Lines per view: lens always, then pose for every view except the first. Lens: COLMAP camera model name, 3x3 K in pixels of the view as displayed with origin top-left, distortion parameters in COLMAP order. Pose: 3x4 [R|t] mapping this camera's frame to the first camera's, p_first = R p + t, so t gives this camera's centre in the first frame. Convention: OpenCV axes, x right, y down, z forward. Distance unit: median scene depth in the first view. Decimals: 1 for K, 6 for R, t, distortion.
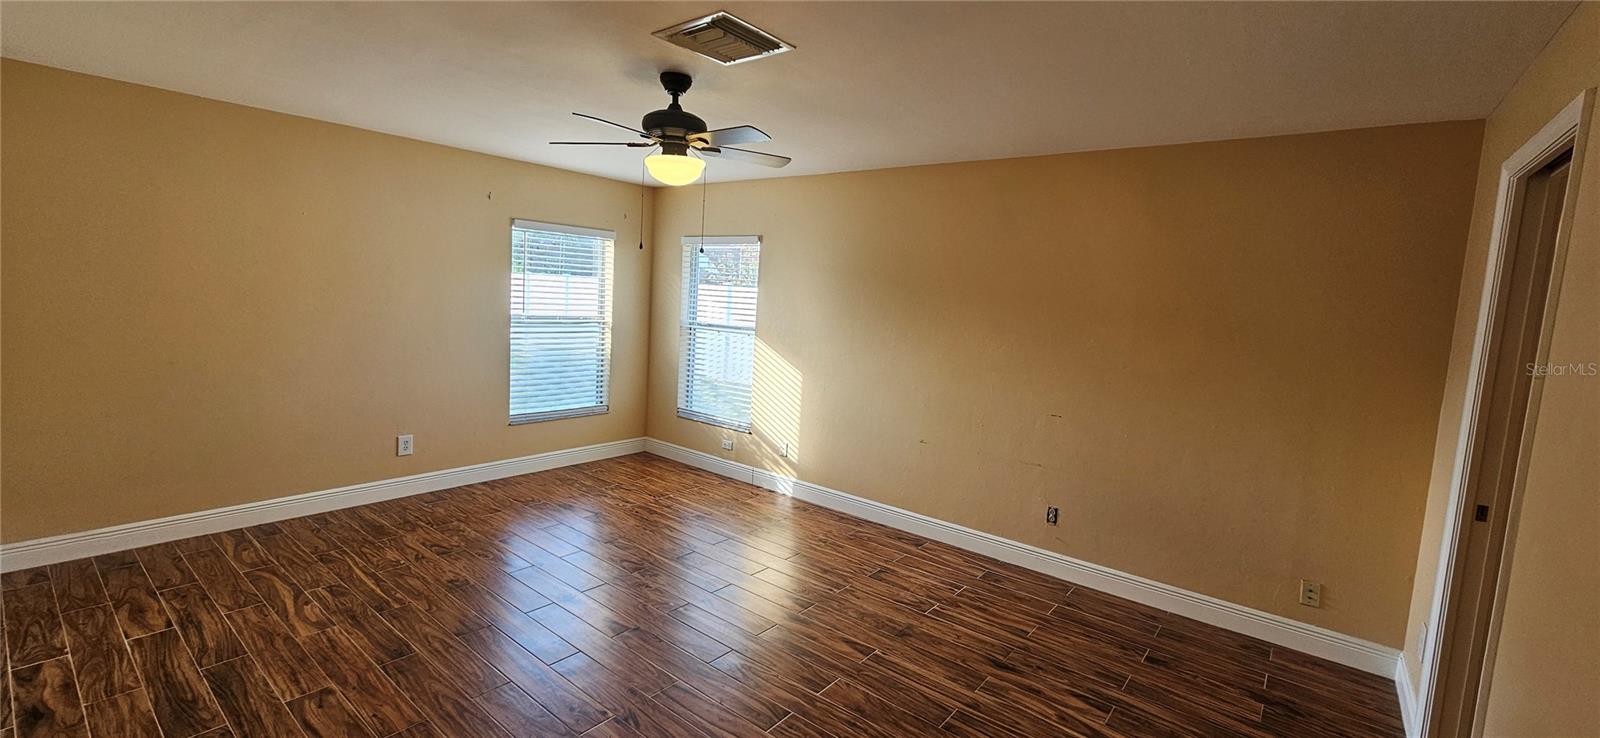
lens RADIAL K [[654.7, 0, 809.7], [0, 654.7, 358.7], [0, 0, 1]] dist [-0.002252, -0.000136]
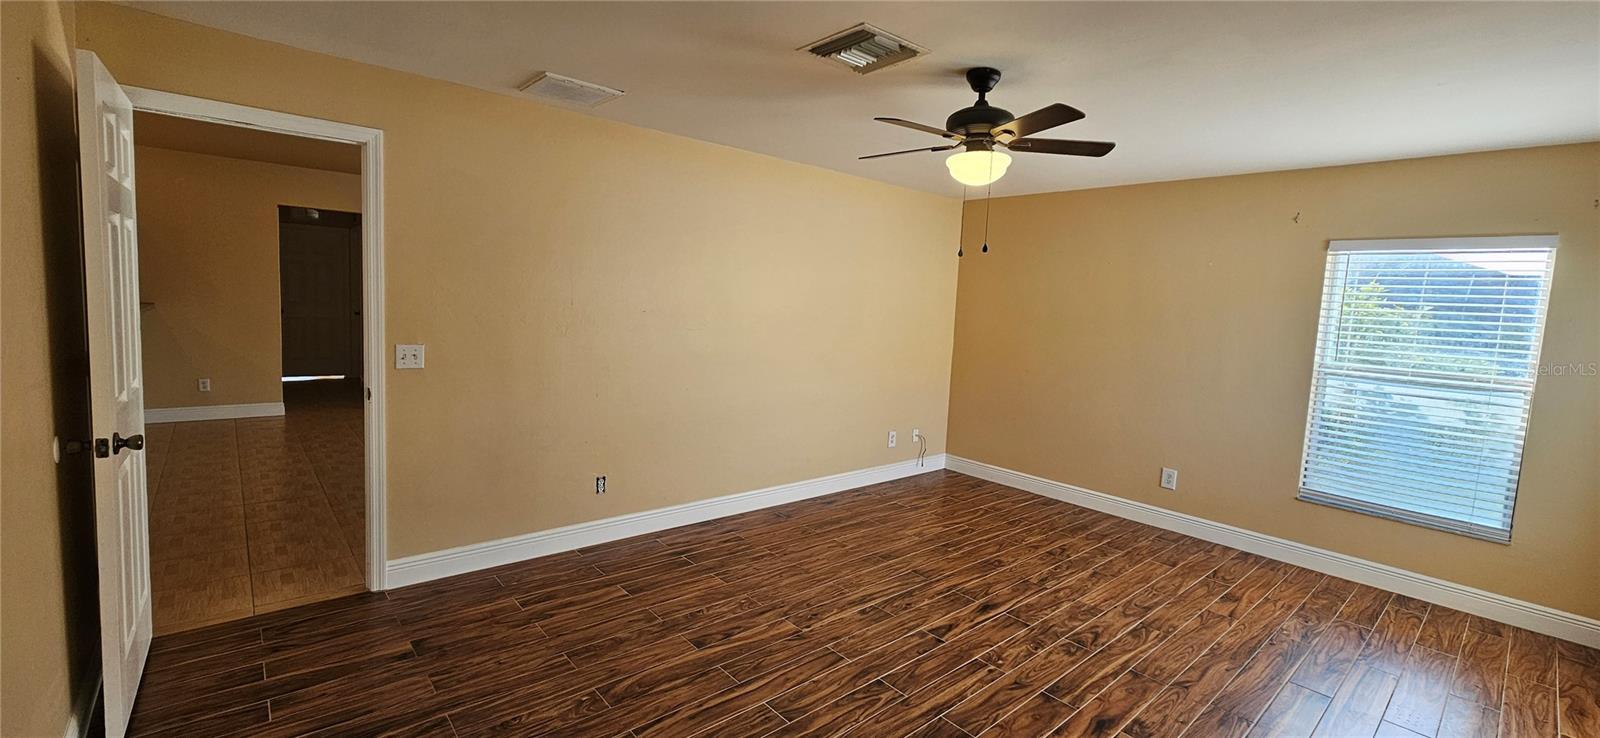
lens RADIAL K [[654.7, 0, 809.7], [0, 654.7, 358.7], [0, 0, 1]] dist [-0.002252, -0.000136]
pose [[-0.166897, 0.026128, -0.985628, 0.560472], [-0.161490, 0.985425, 0.053468, -0.018419], [0.972659, 0.168093, -0.160245, 0.697104]]
